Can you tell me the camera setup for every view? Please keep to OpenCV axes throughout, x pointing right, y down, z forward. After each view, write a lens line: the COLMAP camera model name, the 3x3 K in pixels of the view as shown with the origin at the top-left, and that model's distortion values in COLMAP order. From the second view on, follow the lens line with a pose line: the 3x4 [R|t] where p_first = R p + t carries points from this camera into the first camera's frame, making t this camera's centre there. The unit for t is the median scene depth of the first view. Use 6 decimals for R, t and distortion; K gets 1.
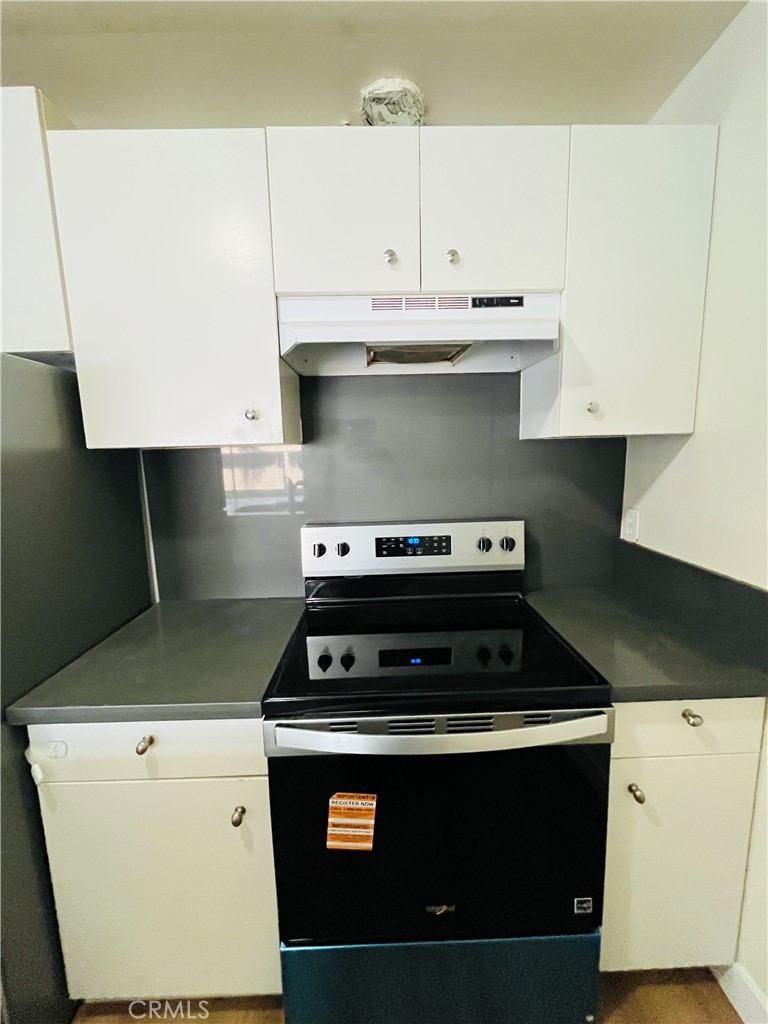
lens RADIAL K [[411.5, 0, 383.5], [0, 411.5, 509.5], [0, 0, 1]] dist [-0.002884, -0.000875]
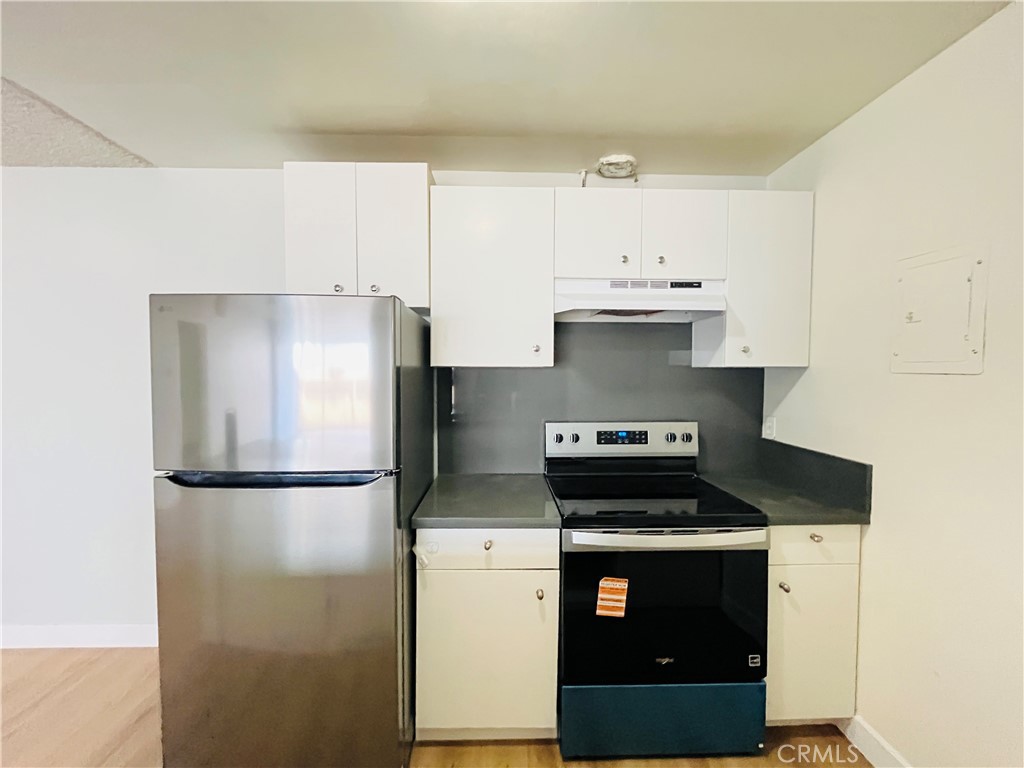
lens RADIAL K [[411.5, 0, 511.0], [0, 411.5, 384.6], [0, 0, 1]] dist [-0.002884, -0.000875]
pose [[0.999637, 0.026363, 0.005587, -0.425820], [-0.025596, 0.993691, -0.109192, 0.090937], [-0.008430, 0.109009, 0.994005, -0.594341]]
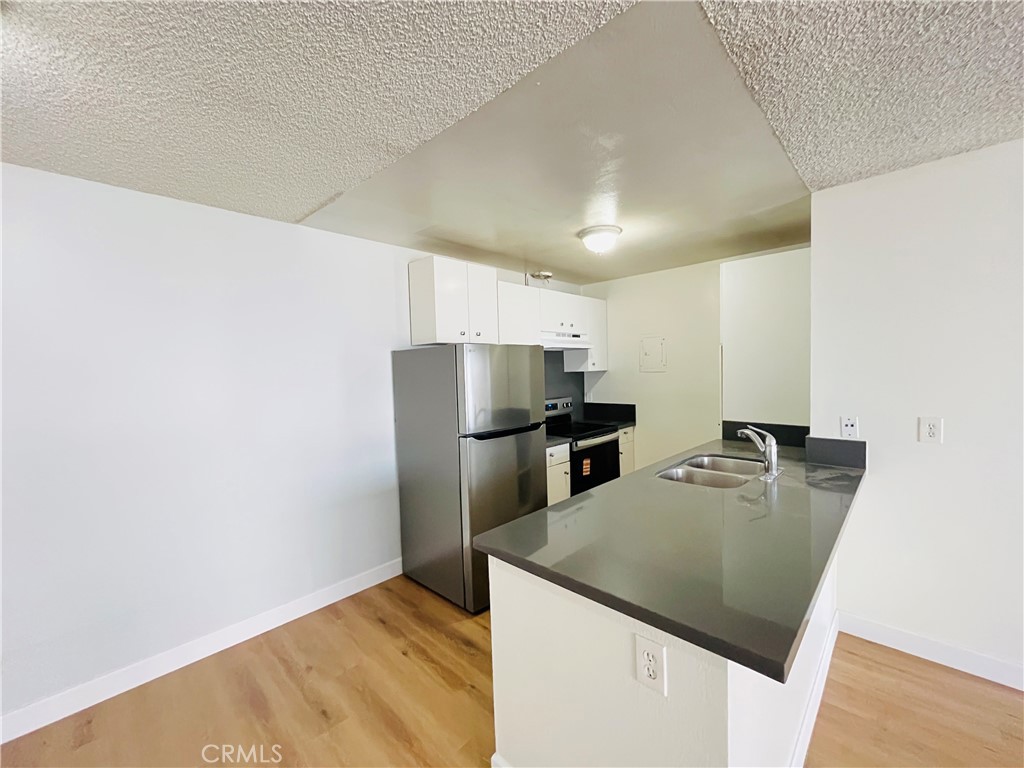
lens RADIAL K [[411.5, 0, 511.1], [0, 411.5, 384.3], [0, 0, 1]] dist [-0.002884, -0.000875]
pose [[0.708387, -0.024408, 0.705402, -2.830093], [0.117665, 0.989501, -0.083924, 0.179437], [-0.695947, 0.142452, 0.703821, -1.181425]]
